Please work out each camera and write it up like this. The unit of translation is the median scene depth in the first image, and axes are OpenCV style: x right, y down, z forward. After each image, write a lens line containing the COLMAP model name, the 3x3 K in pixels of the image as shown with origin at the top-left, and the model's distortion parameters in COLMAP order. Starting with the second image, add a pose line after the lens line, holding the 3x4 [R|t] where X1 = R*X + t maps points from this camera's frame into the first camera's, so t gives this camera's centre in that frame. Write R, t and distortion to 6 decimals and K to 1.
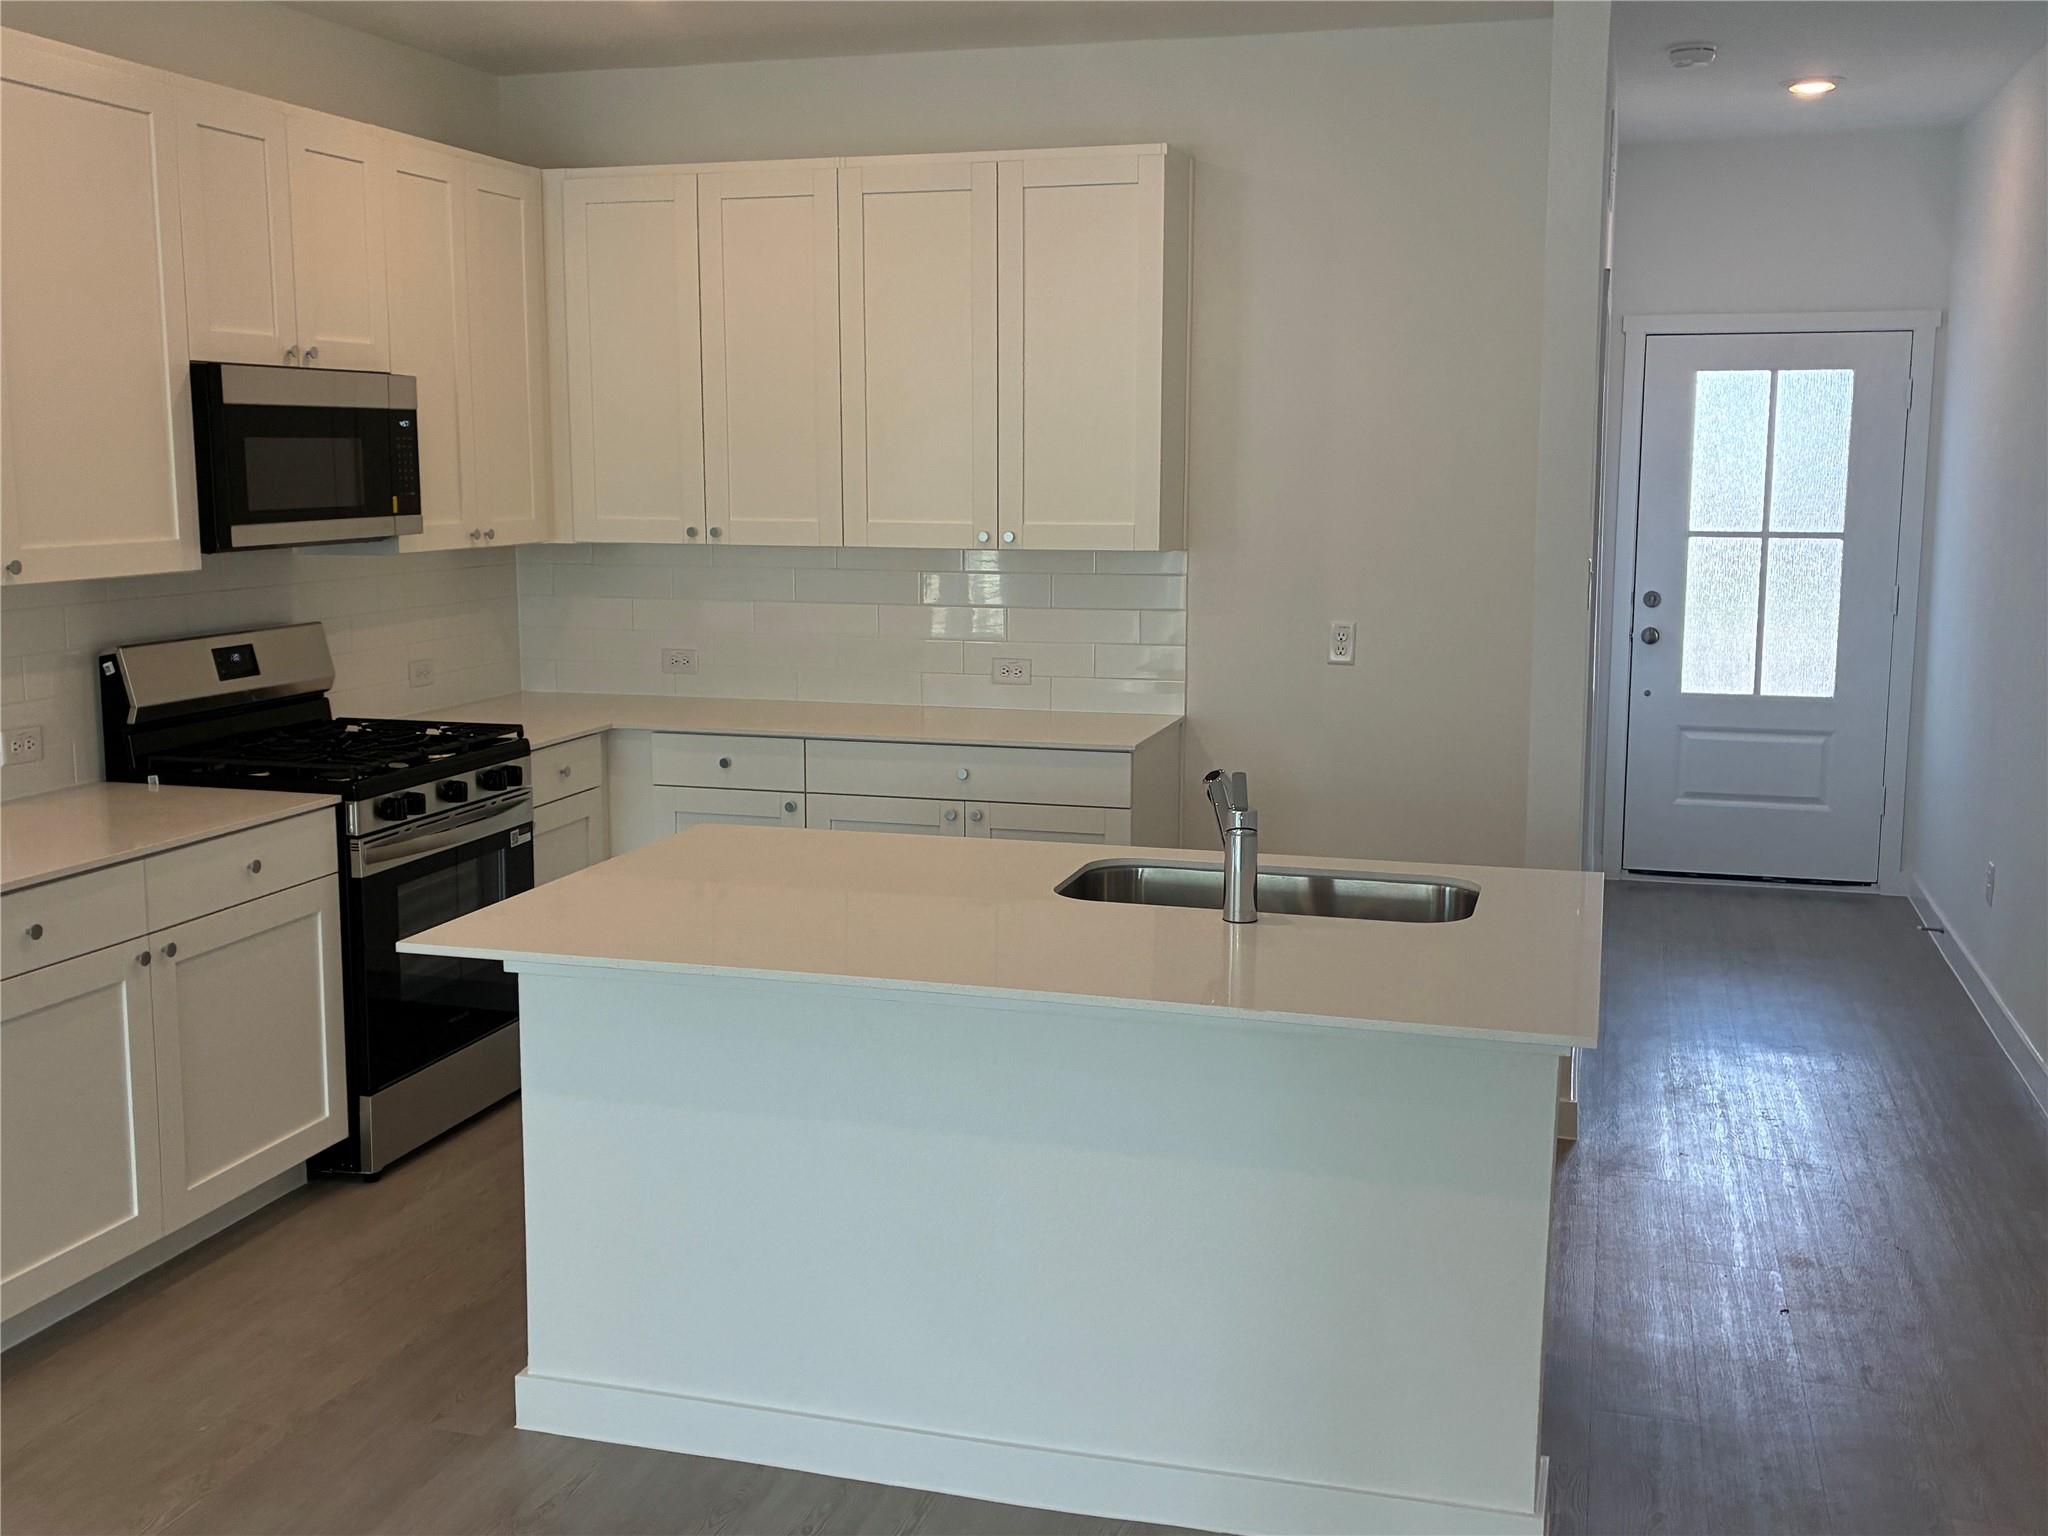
lens RADIAL K [[2034.5, 0, 1024.0], [0, 2034.5, 768.0], [0, 0, 1]] dist [0.117280, -0.368842]
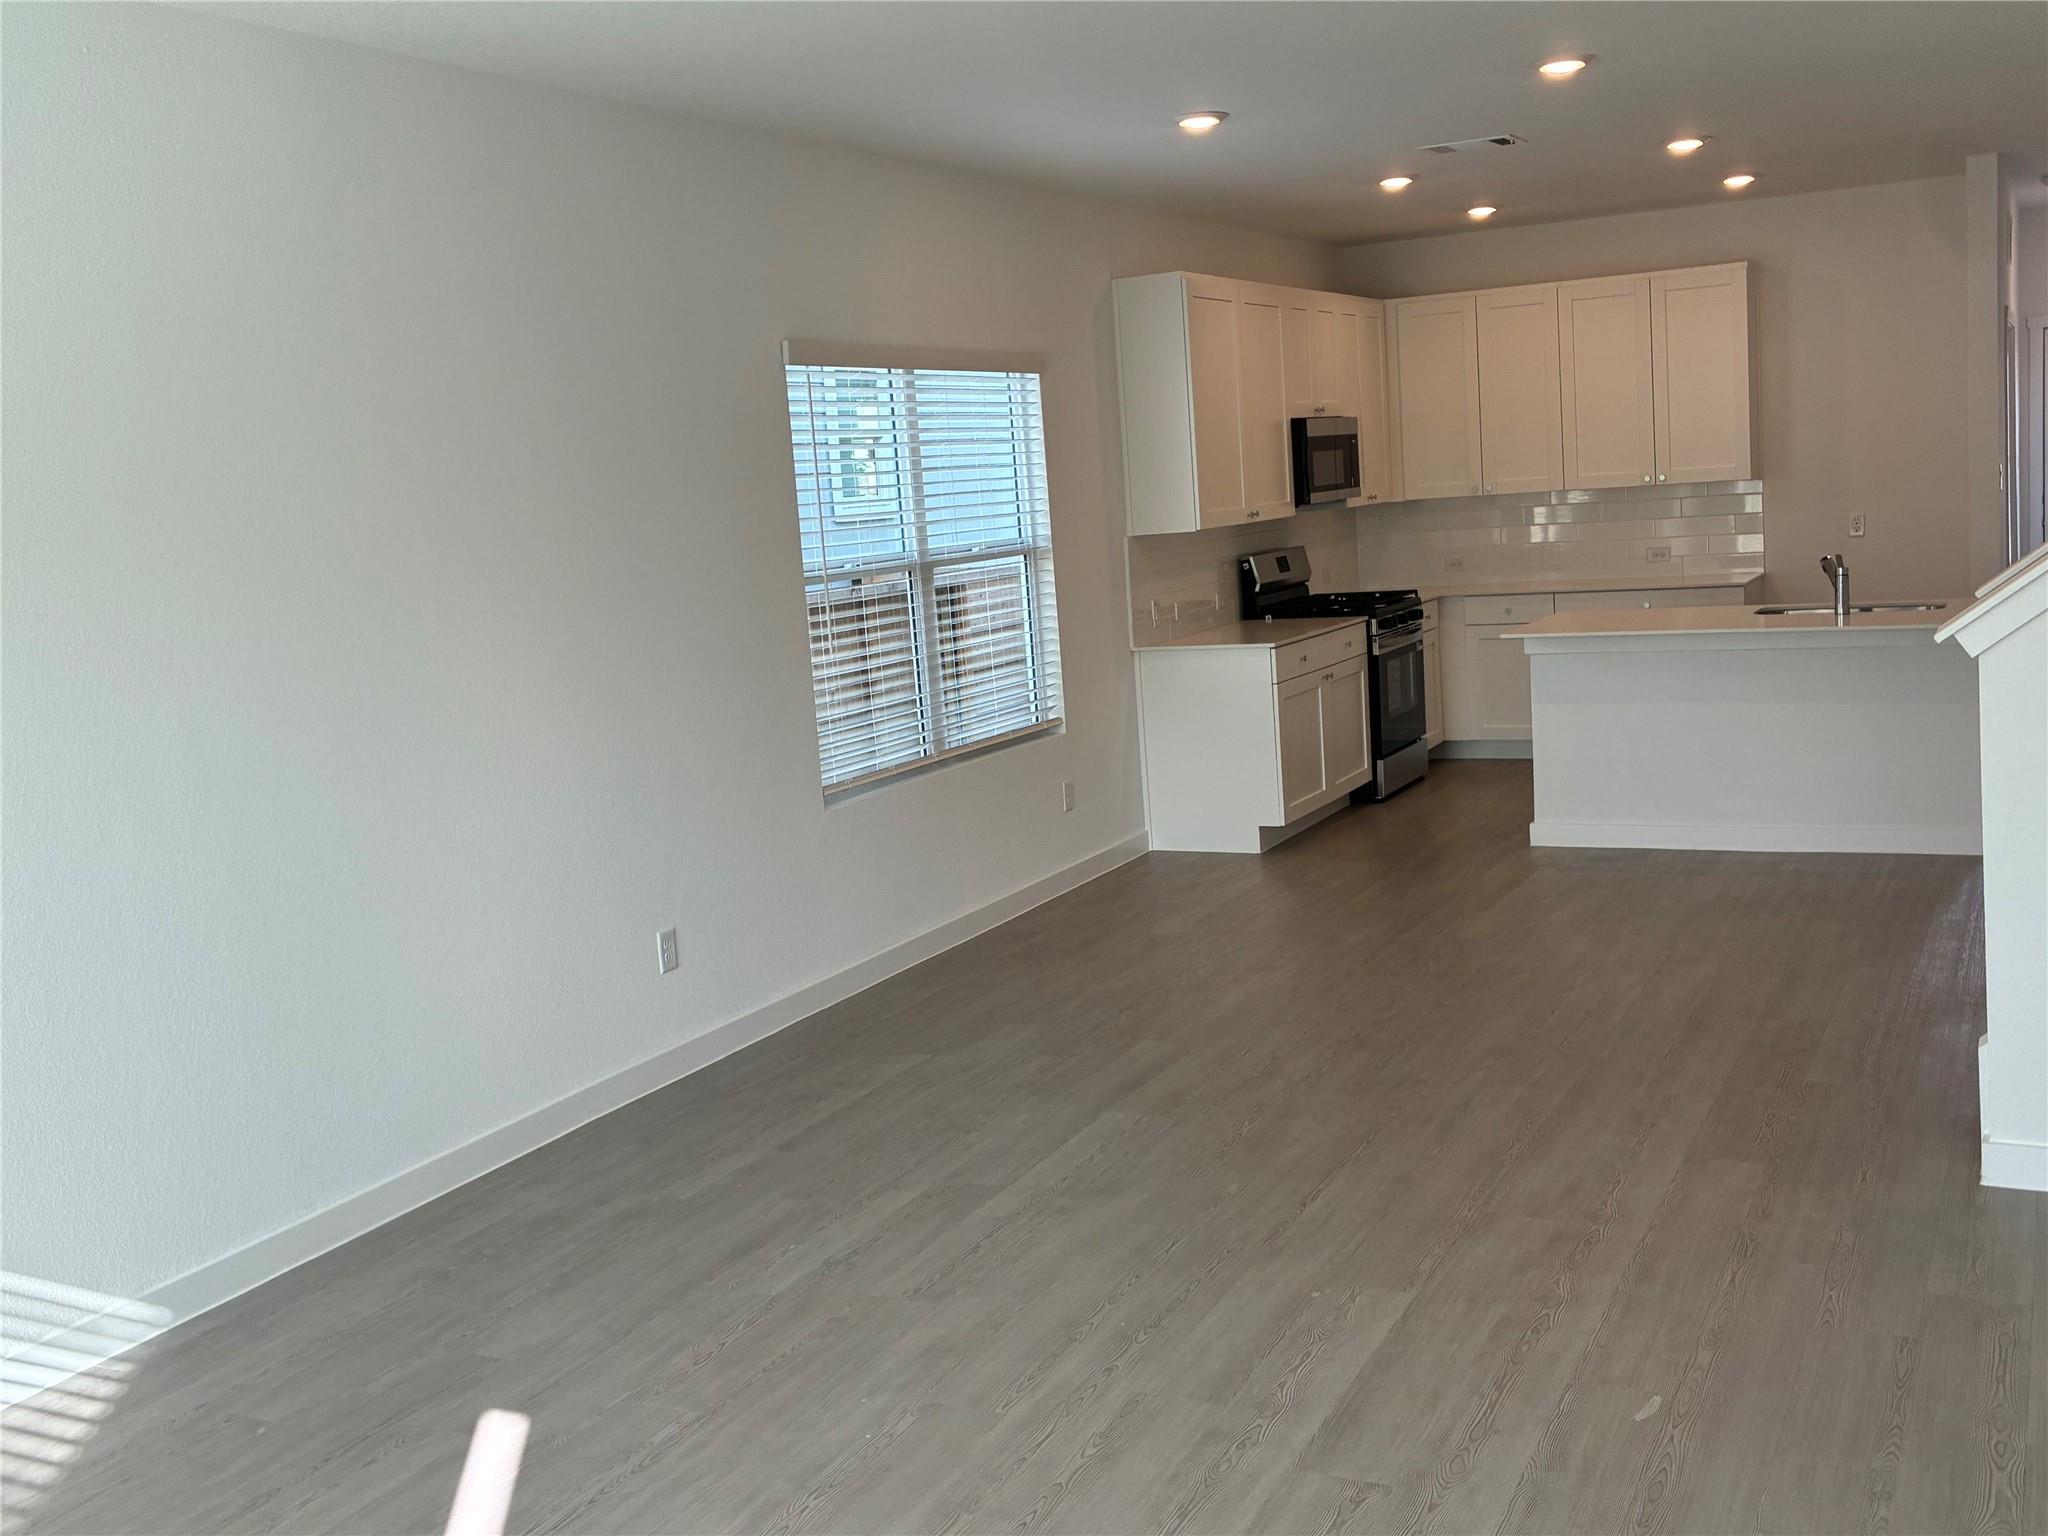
lens RADIAL K [[2034.5, 0, 1024.0], [0, 2034.5, 768.0], [0, 0, 1]] dist [0.117280, -0.368842]
pose [[0.980134, -0.040463, -0.194164, -0.262038], [0.039528, 0.999181, -0.008688, 0.165487], [0.194356, 0.000840, 0.980931, -1.086447]]
